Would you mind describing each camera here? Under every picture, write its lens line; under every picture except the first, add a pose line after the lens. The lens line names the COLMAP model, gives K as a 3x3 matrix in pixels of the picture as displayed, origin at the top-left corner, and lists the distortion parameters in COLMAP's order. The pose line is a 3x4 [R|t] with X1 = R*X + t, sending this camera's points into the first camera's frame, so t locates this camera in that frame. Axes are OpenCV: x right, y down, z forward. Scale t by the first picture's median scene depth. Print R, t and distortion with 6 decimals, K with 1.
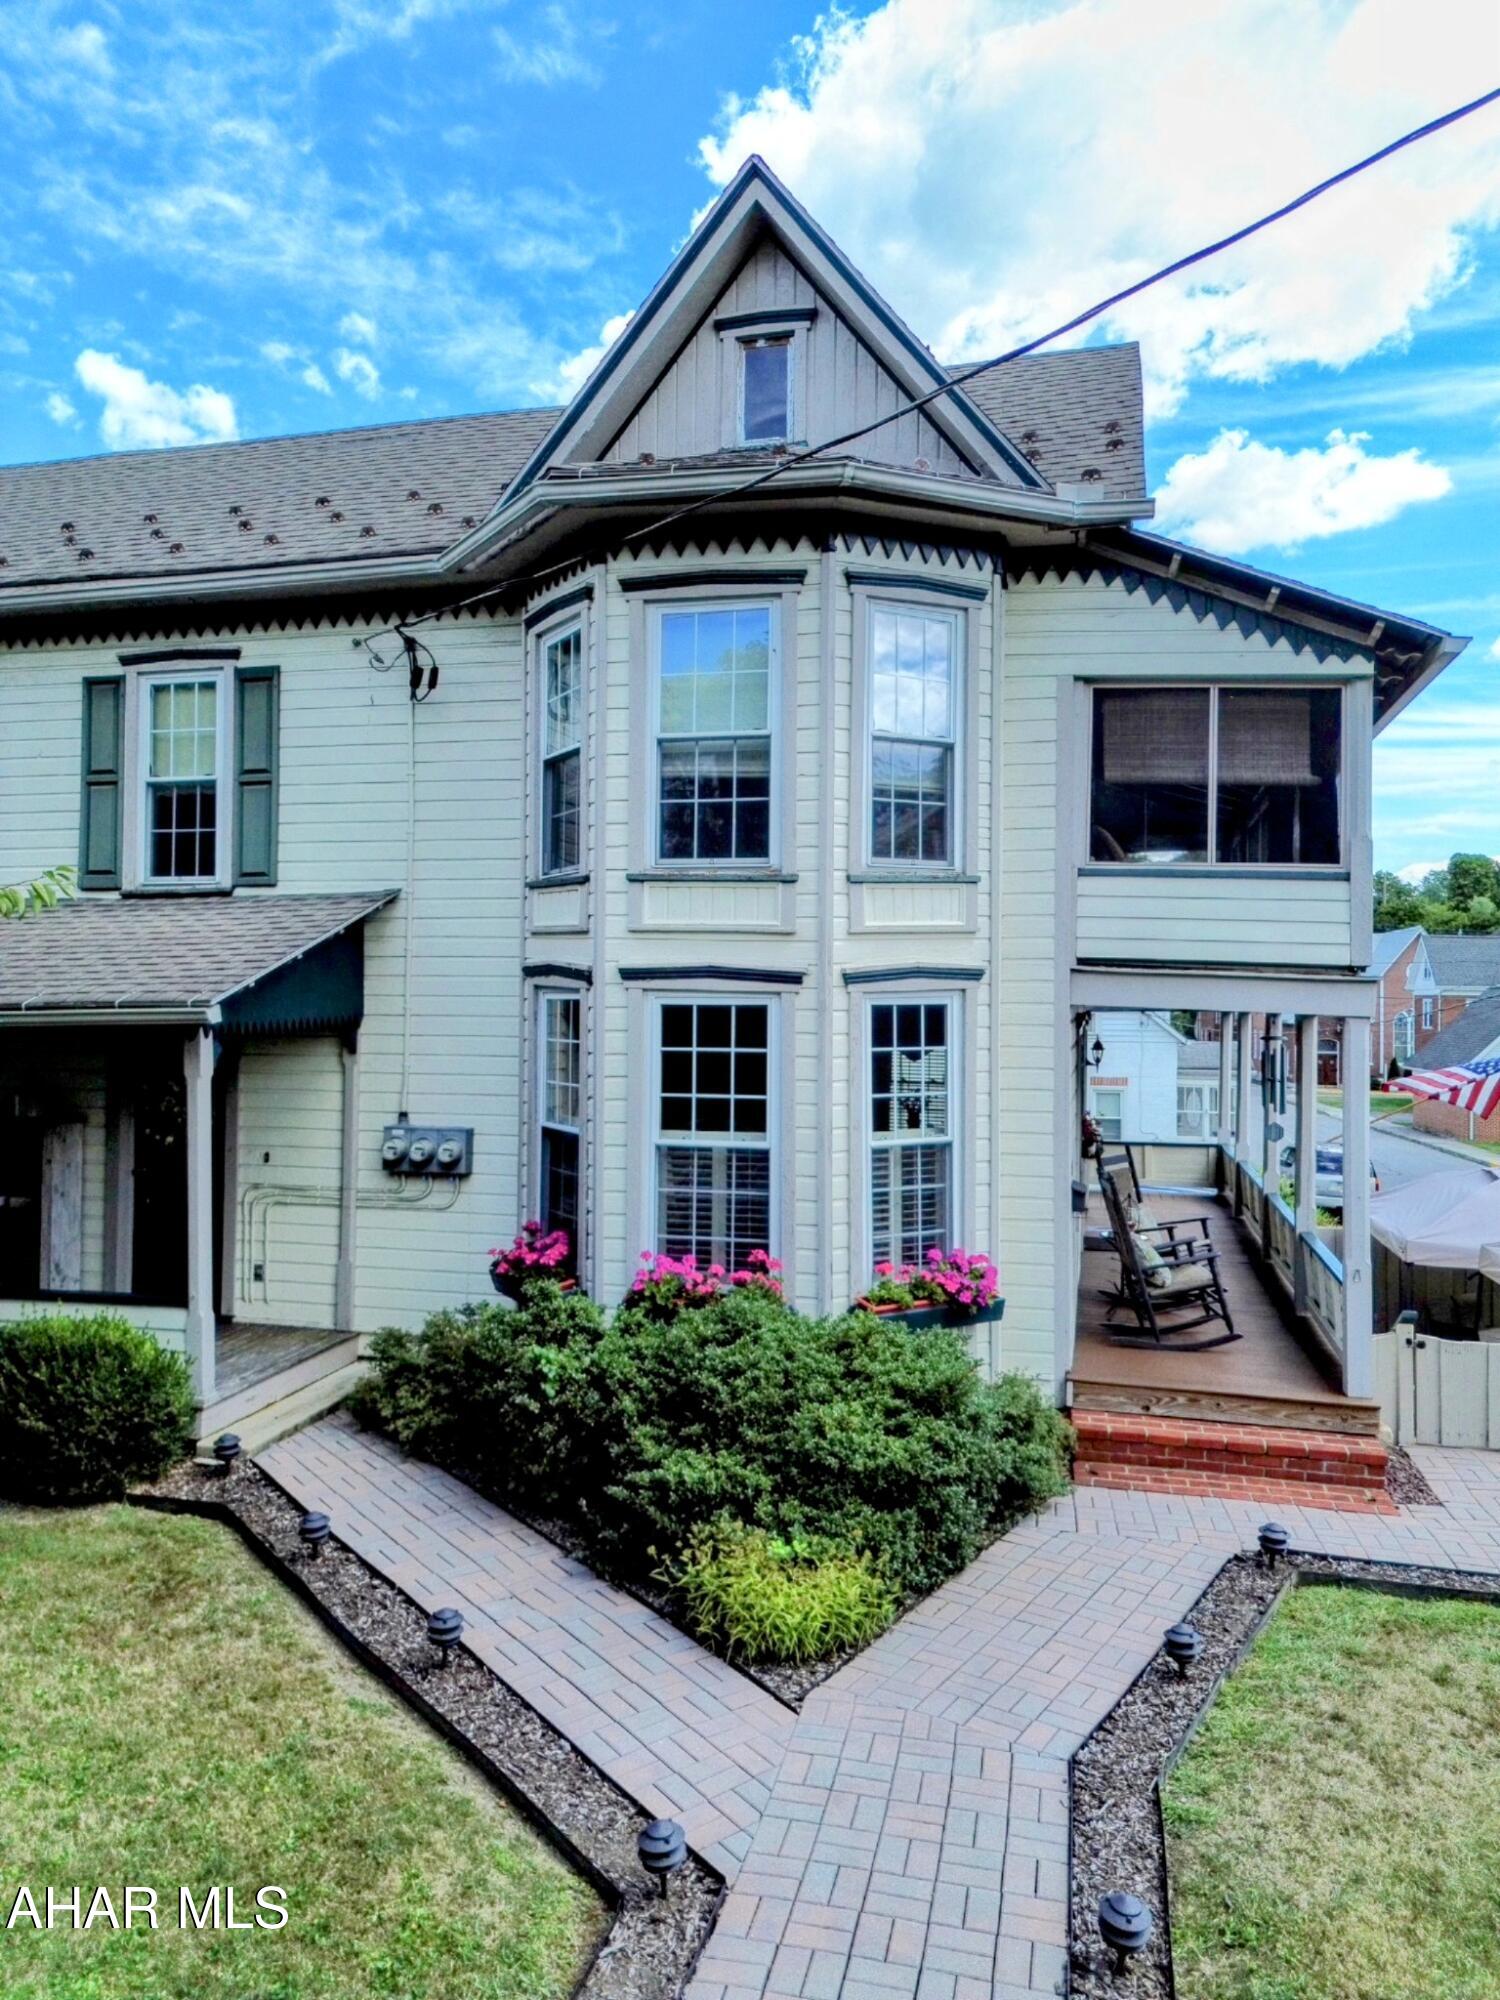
lens RADIAL K [[1401.1, 0, 758.4], [0, 1401.1, 993.4], [0, 0, 1]] dist [0.057556, -0.053384]
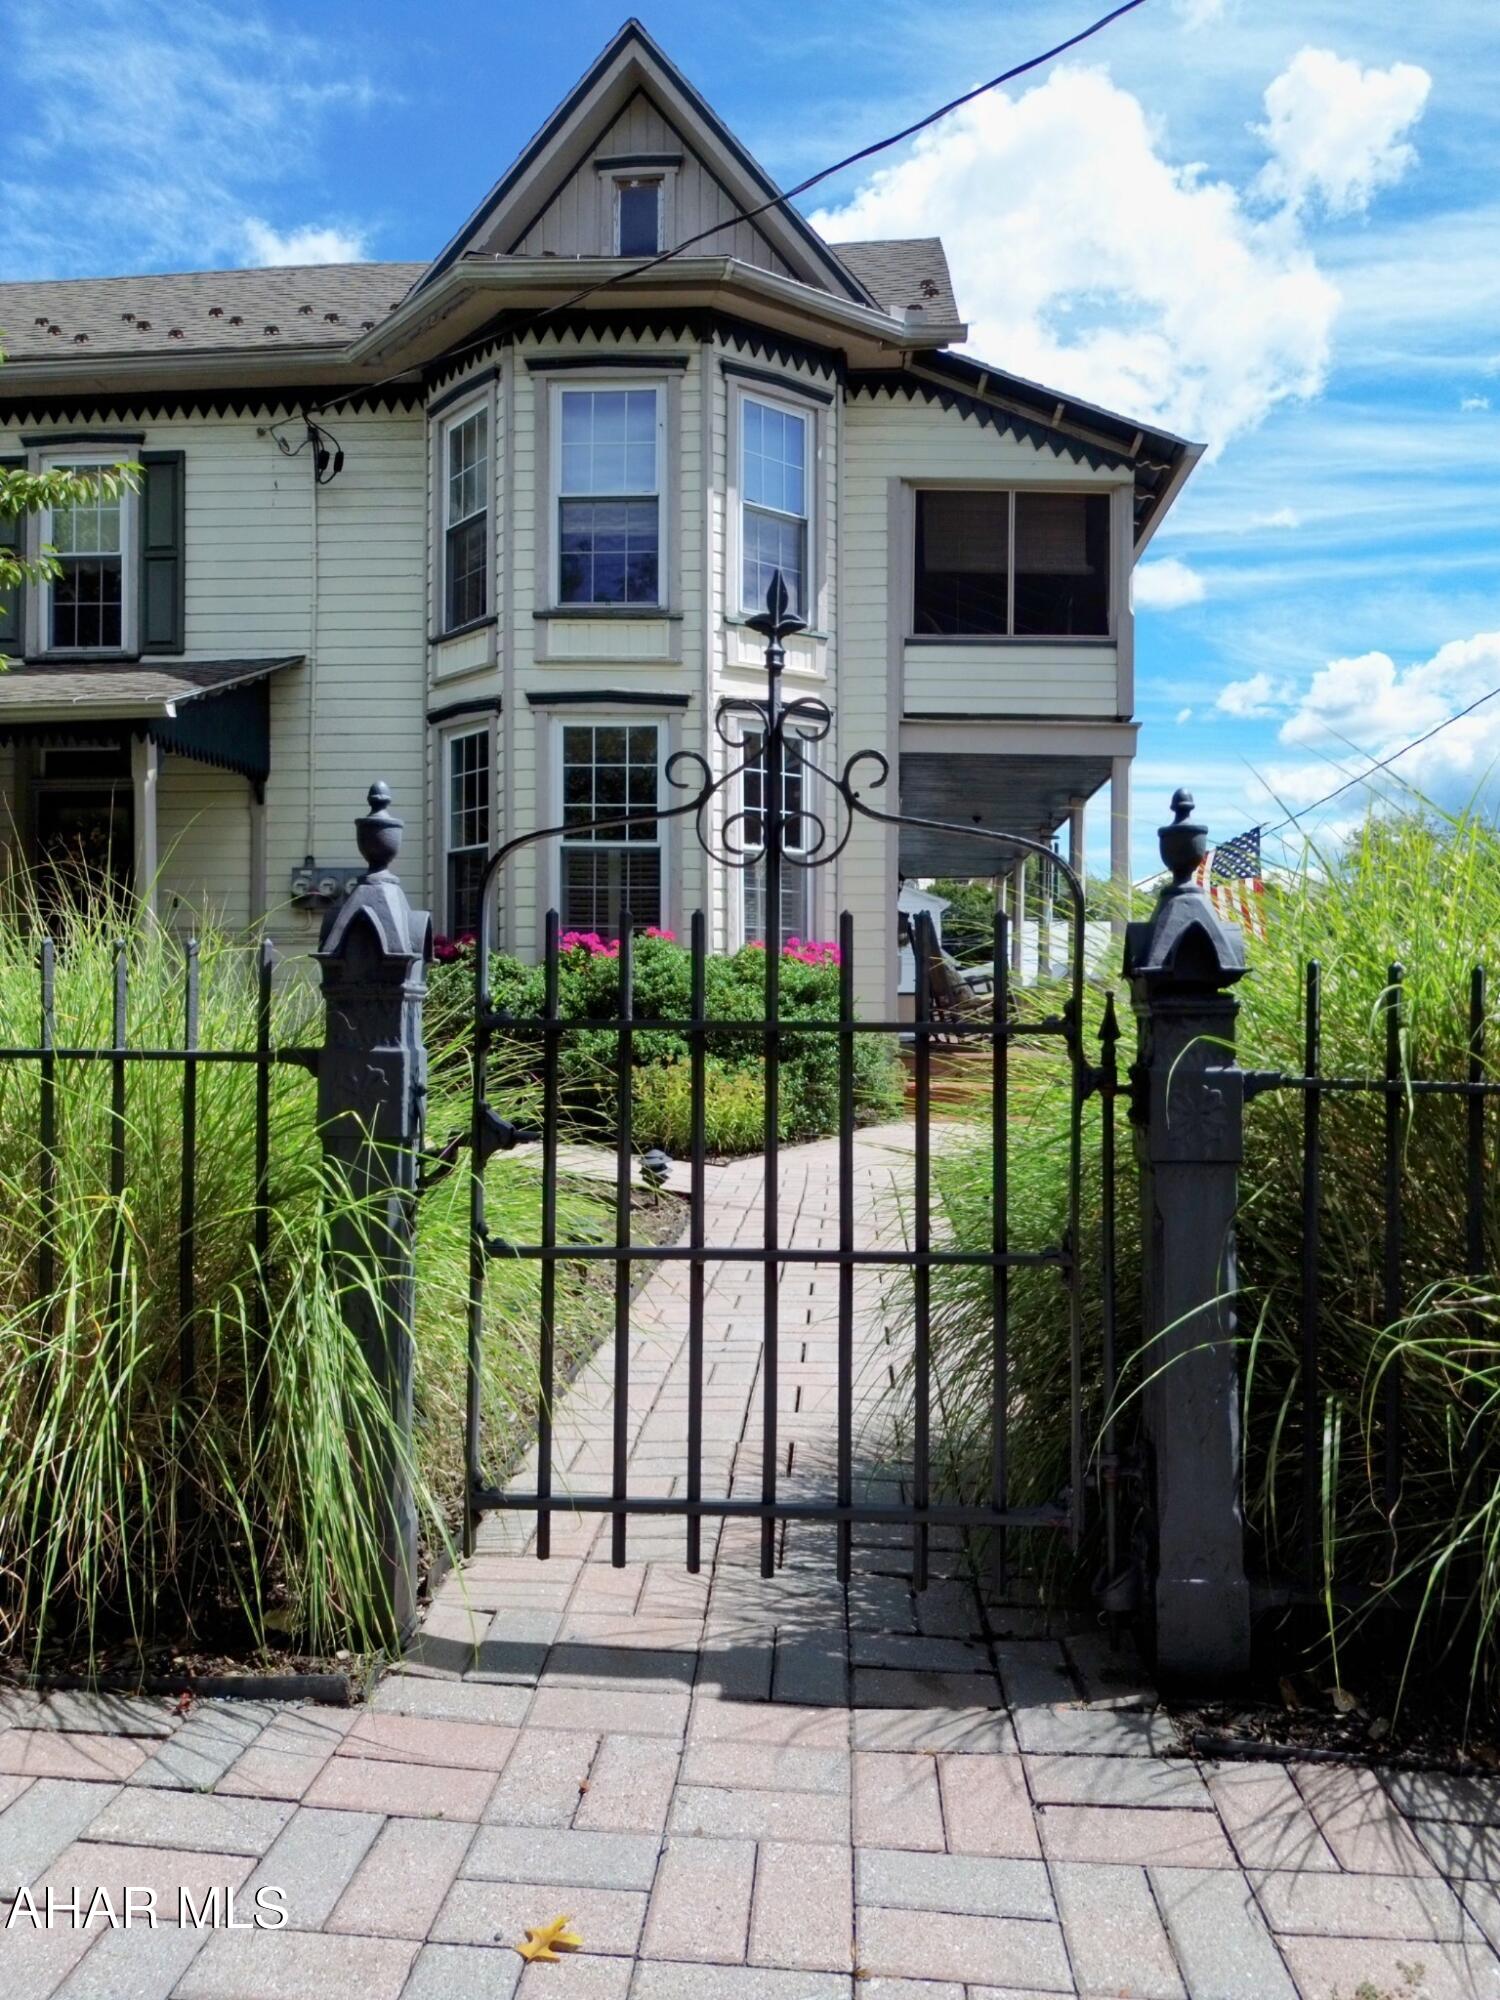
lens RADIAL K [[1401.1, 0, 756.8], [0, 1401.1, 994.6], [0, 0, 1]] dist [0.057556, -0.053384]
pose [[0.986505, -0.002943, 0.163704, -0.103199], [0.003966, 0.999975, -0.005926, 0.238247], [-0.163683, 0.006495, 0.986492, -0.180256]]
